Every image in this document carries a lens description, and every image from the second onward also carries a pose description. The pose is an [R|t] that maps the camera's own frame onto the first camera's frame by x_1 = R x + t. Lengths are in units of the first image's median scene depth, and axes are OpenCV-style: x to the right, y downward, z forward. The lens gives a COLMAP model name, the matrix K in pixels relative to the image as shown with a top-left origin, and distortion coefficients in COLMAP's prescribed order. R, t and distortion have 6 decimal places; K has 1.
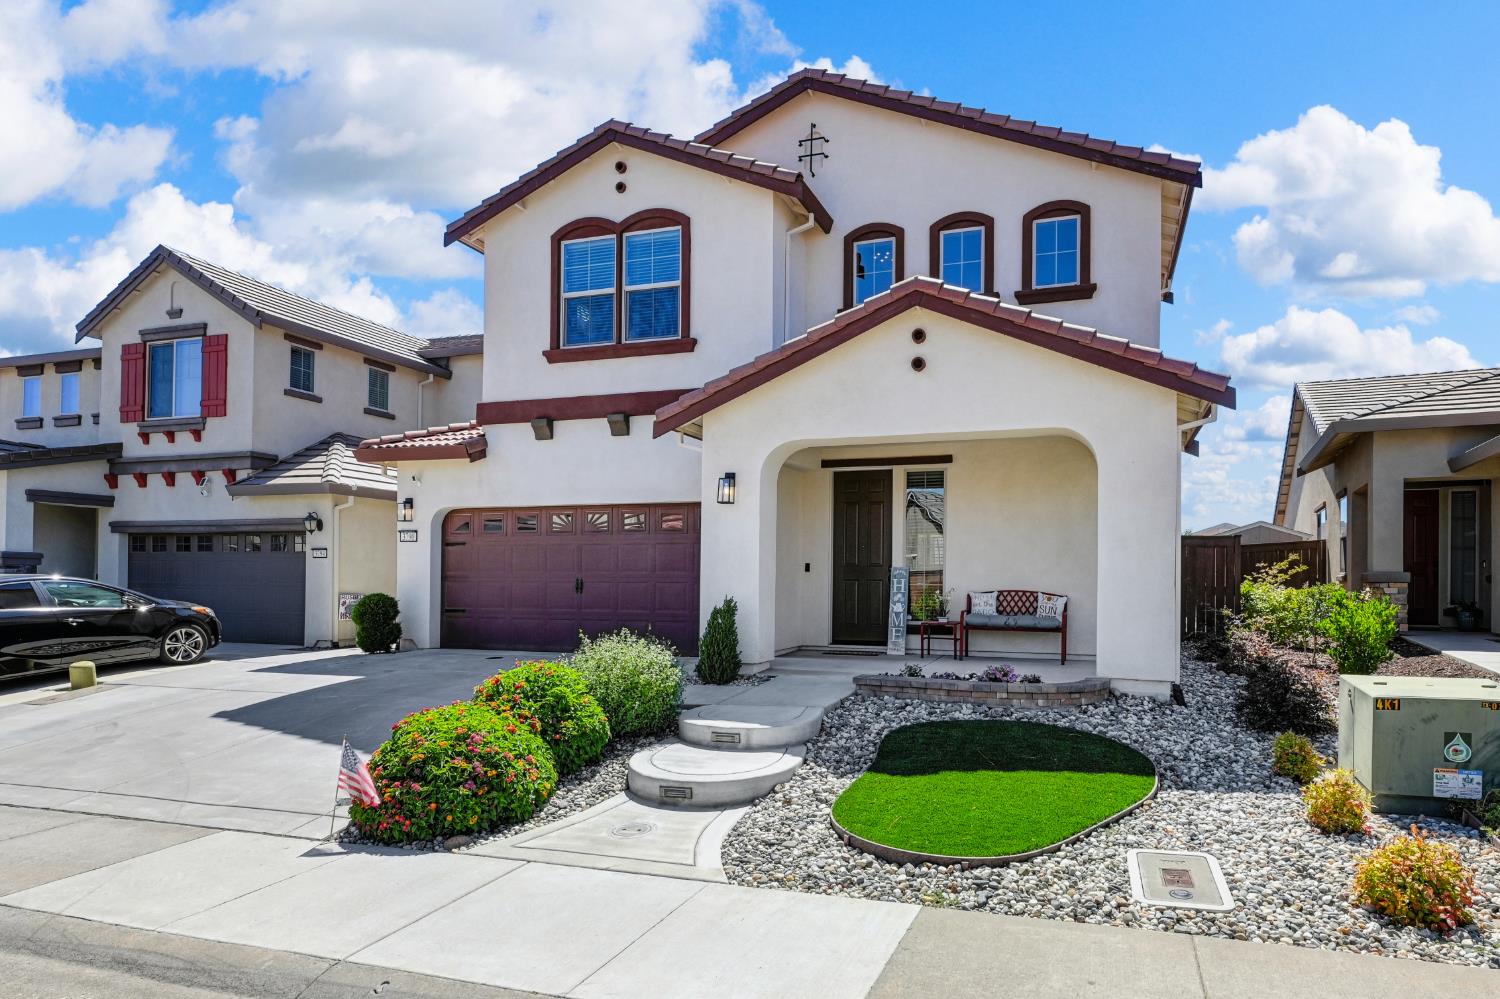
lens RADIAL K [[807.5, 0, 746.4], [0, 807.5, 565.8], [0, 0, 1]] dist [0.005721, -0.000611]
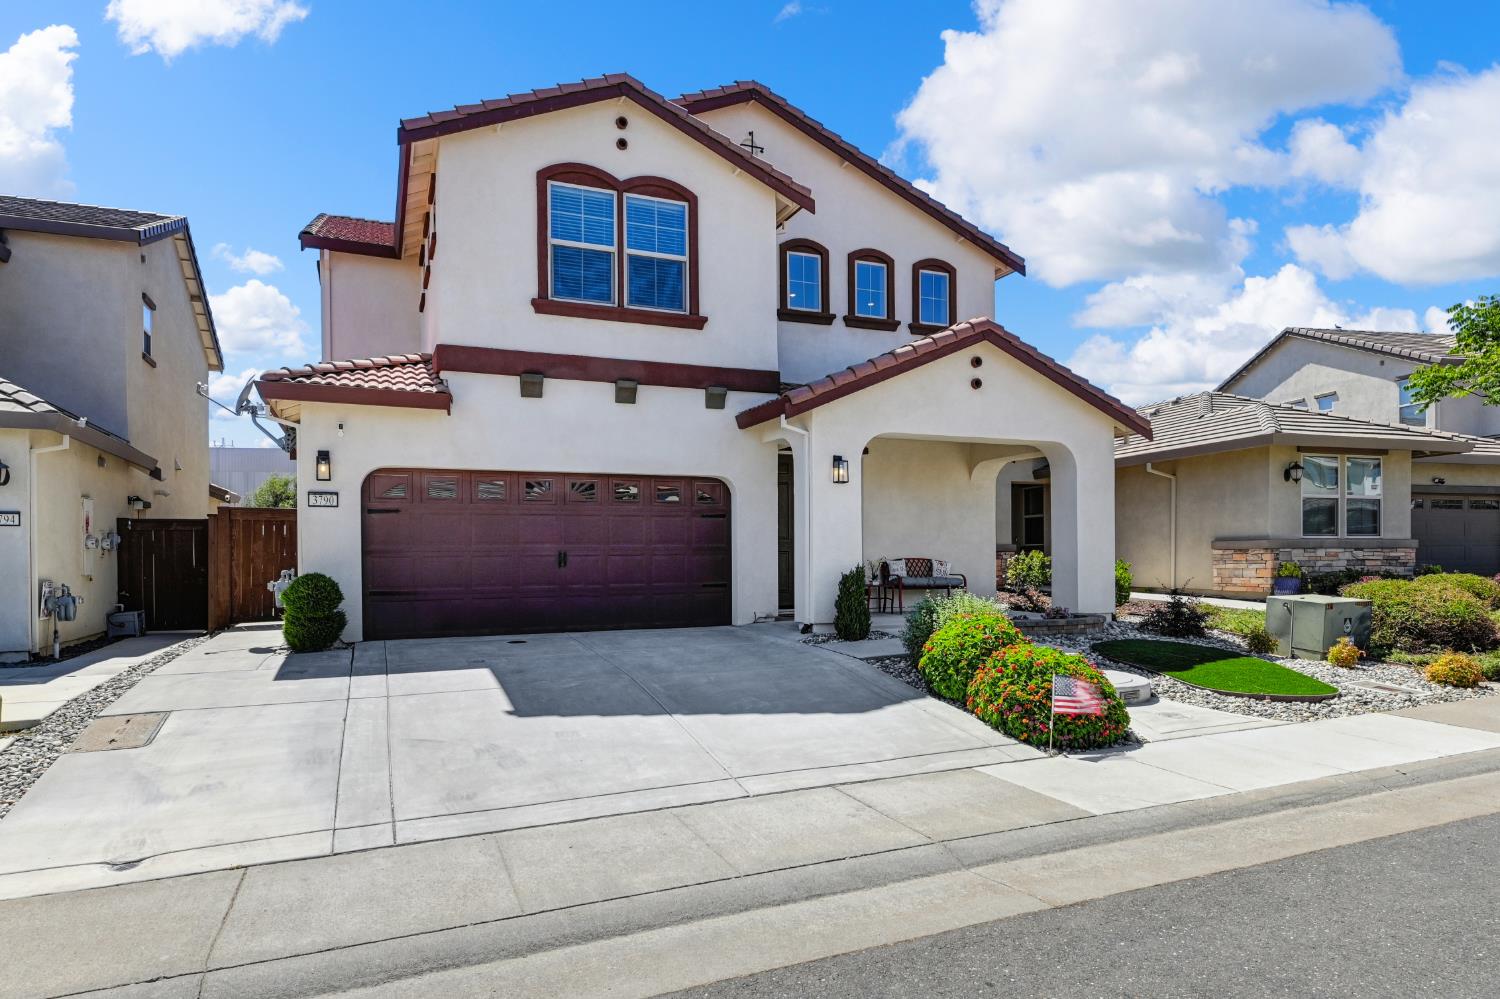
lens RADIAL K [[851.3, 0, 735.5], [0, 851.3, 559.2], [0, 0, 1]] dist [-0.004900, 0.001776]
pose [[0.777836, -0.012063, 0.628352, -0.690726], [0.000600, 0.999830, 0.018452, 0.006457], [-0.628467, -0.013975, 0.777710, 0.123193]]
